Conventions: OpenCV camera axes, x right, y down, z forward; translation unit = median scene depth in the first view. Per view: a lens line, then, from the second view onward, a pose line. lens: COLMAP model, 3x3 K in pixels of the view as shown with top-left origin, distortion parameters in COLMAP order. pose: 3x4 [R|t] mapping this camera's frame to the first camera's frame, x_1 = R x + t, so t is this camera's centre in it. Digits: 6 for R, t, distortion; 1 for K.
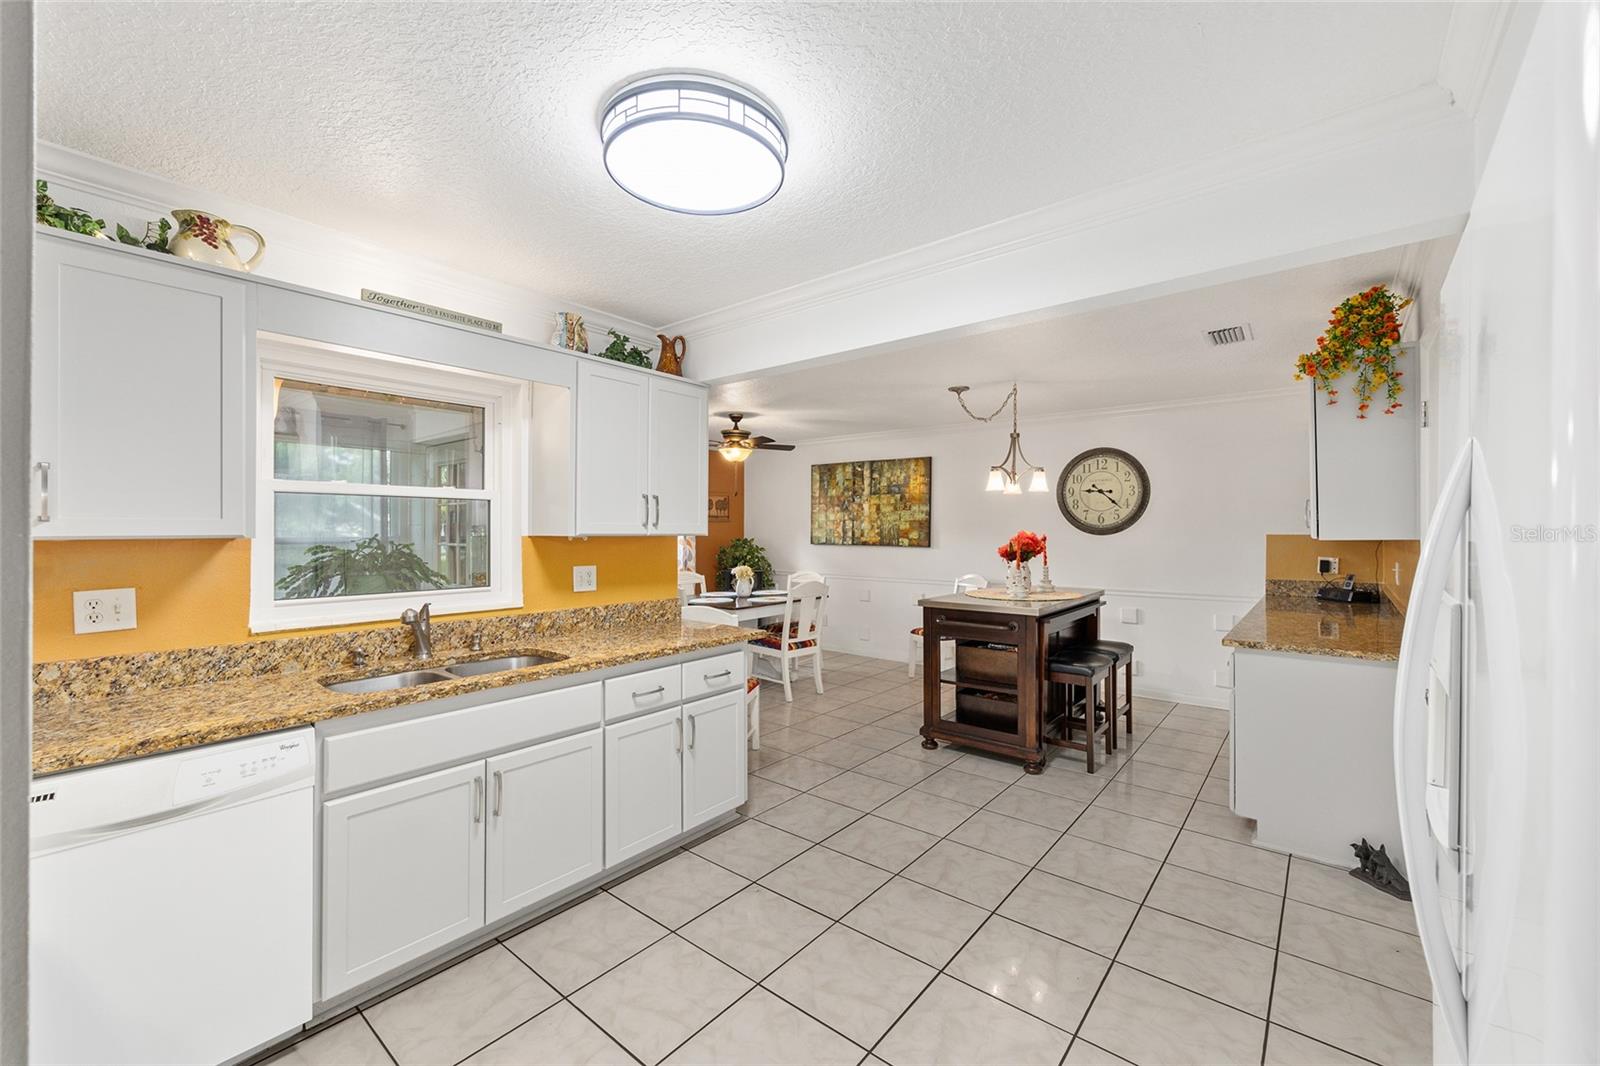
lens RADIAL K [[644.7, 0, 801.7], [0, 644.7, 535.2], [0, 0, 1]] dist [-0.001198, 0.000389]
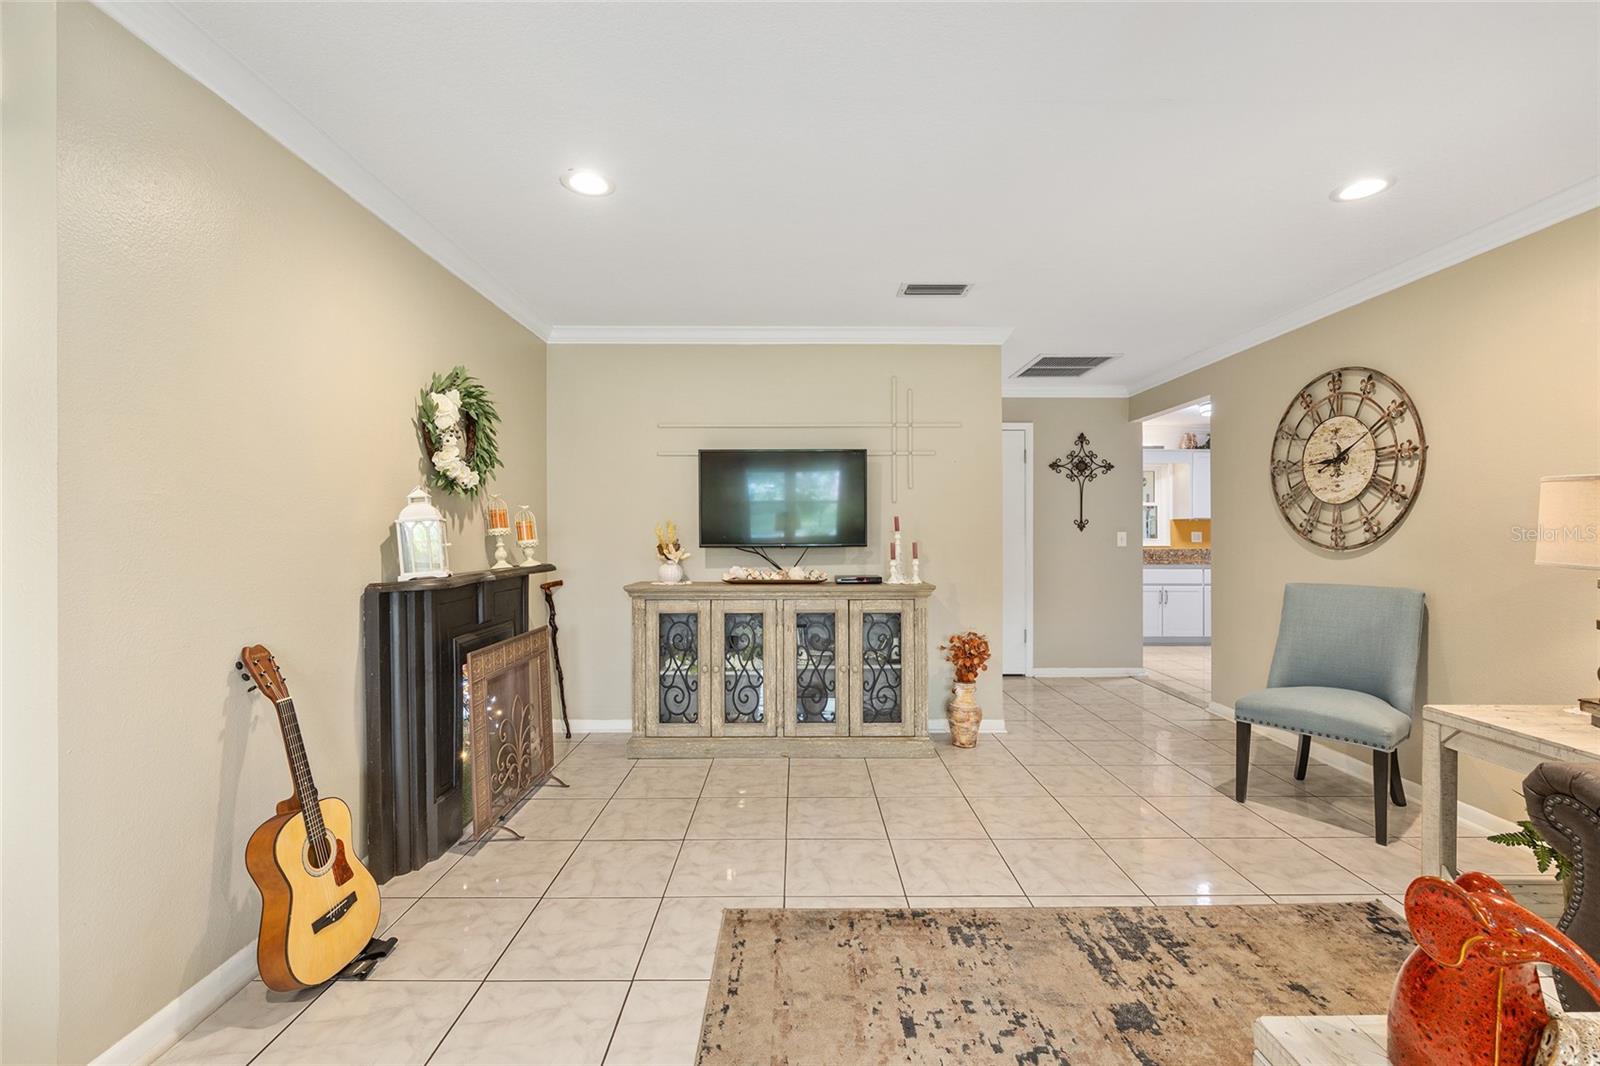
lens RADIAL K [[656.2, 0, 802.0], [0, 656.2, 532.7], [0, 0, 1]] dist [-0.002737, 0.000193]
pose [[0.640843, -0.002597, -0.767668, 0.657797], [0.000888, 0.999996, -0.002642, 0.060697], [0.767672, 0.001011, 0.640842, -1.868036]]
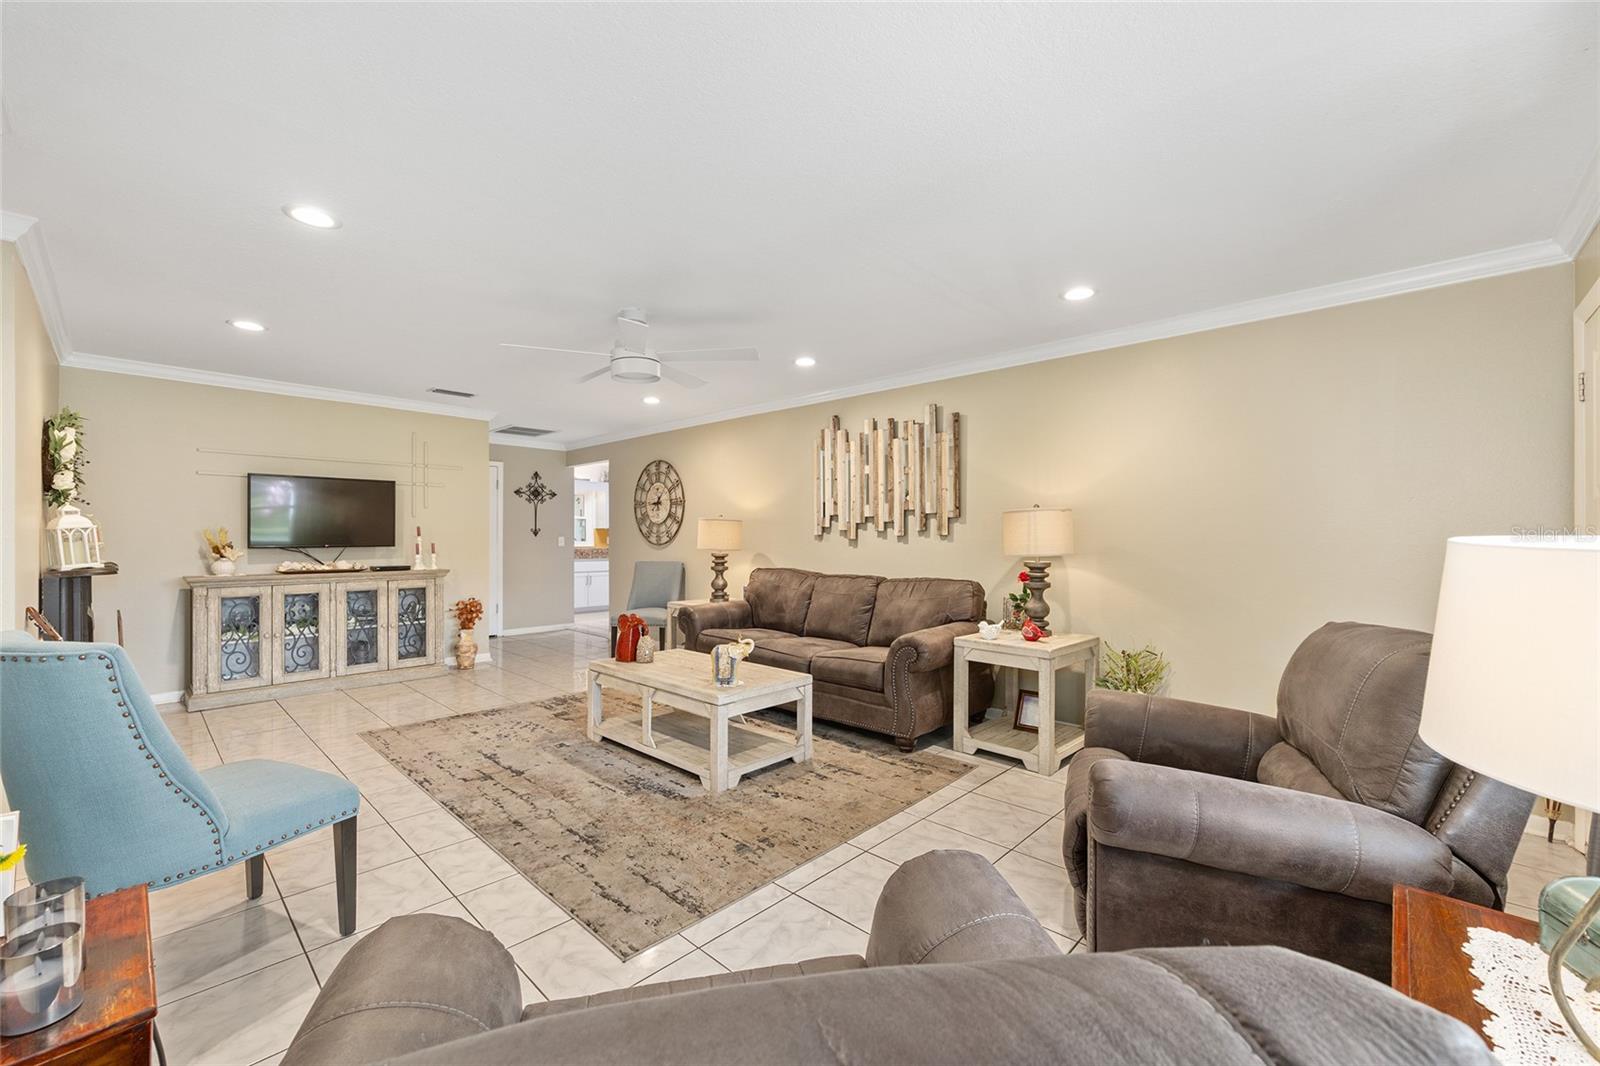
lens RADIAL K [[641.5, 0, 802.0], [0, 641.5, 534.9], [0, 0, 1]] dist [-0.003404, 0.000336]
pose [[0.997636, -0.002442, -0.068682, 1.081133], [0.002043, 0.999981, -0.005877, 0.064897], [0.068695, 0.005723, 0.997621, -2.764352]]
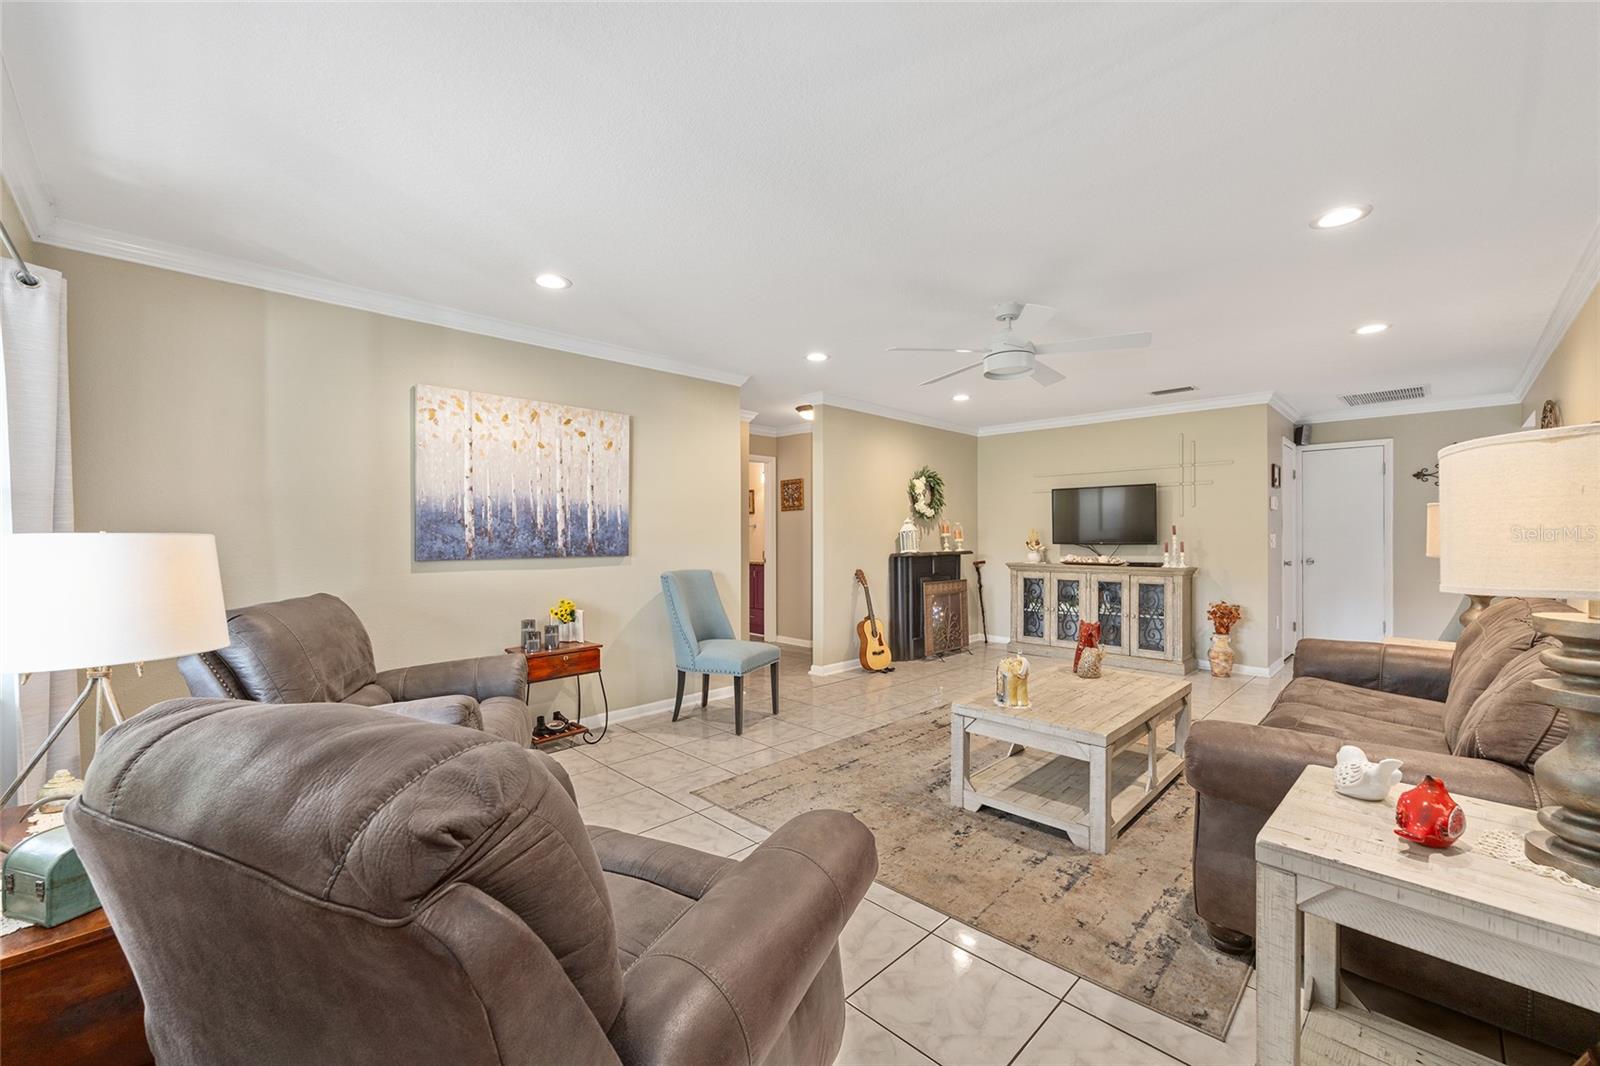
lens RADIAL K [[641.5, 0, 802.0], [0, 641.5, 534.9], [0, 0, 1]] dist [-0.003404, 0.000336]
pose [[-0.092808, -0.004211, -0.995675, 1.891233], [-0.002218, 0.999989, -0.004022, 0.065859], [0.995682, 0.001835, -0.092816, -1.860420]]
